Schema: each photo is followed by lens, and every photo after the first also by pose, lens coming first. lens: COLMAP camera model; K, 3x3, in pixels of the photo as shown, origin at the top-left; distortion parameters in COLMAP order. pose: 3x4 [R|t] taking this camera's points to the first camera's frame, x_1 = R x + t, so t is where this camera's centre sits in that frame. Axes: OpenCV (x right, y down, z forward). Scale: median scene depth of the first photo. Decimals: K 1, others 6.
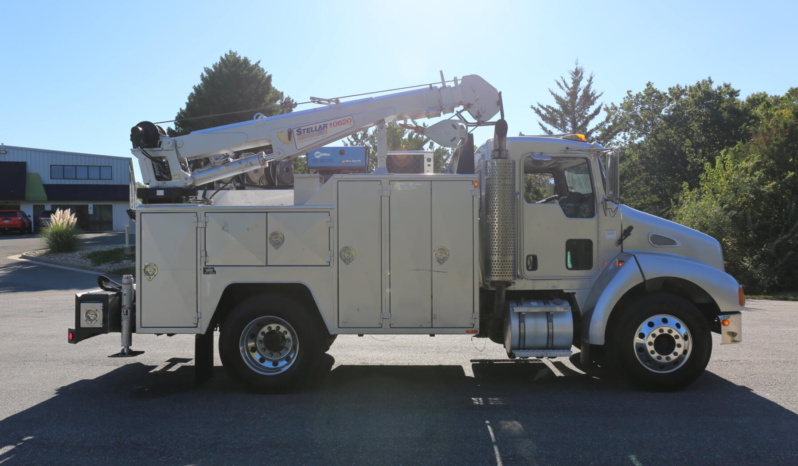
lens RADIAL K [[662.8, 0, 399.0], [0, 662.8, 233.0], [0, 0, 1]] dist [-0.069896, 0.098424]
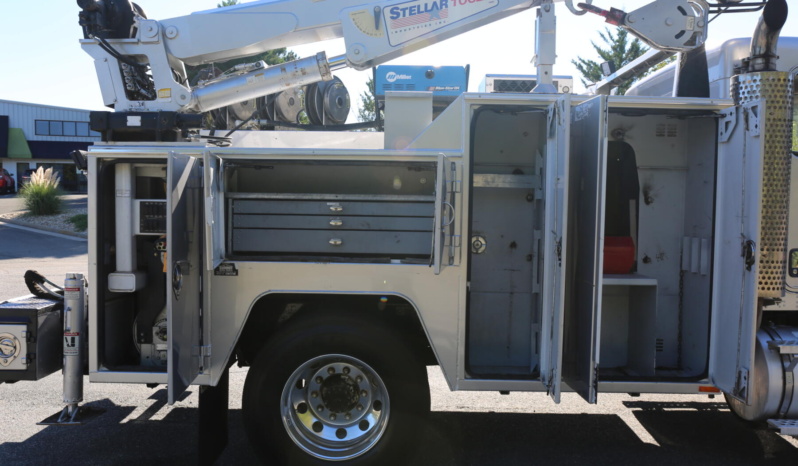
lens RADIAL K [[662.8, 0, 399.0], [0, 662.8, 233.0], [0, 0, 1]] dist [-0.069896, 0.098424]
pose [[0.999791, 0.018831, 0.007991, -0.145194], [-0.019210, 0.998544, 0.050407, -0.001484], [-0.007030, -0.050550, 0.998697, 0.445330]]
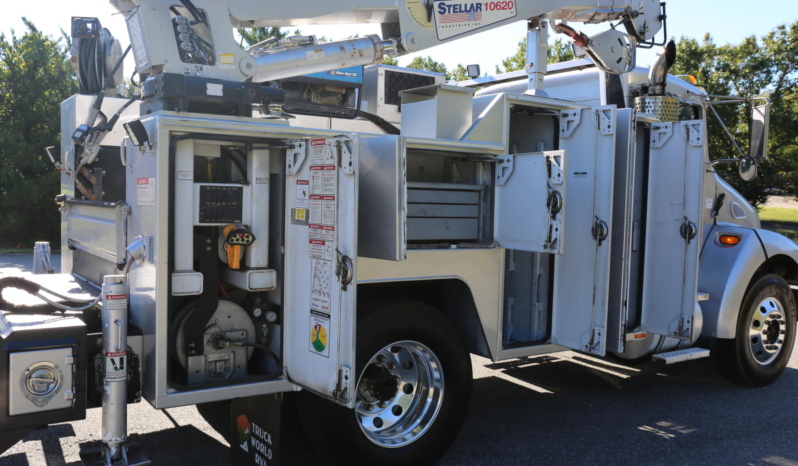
lens RADIAL K [[700.5, 0, 382.2], [0, 700.5, 234.7], [0, 0, 1]] dist [-0.089348, 0.217459]
pose [[0.824285, -0.004981, 0.566154, -0.515534], [-0.031369, 0.998024, 0.054452, 0.007477], [-0.565306, -0.062643, 0.822499, 0.520549]]
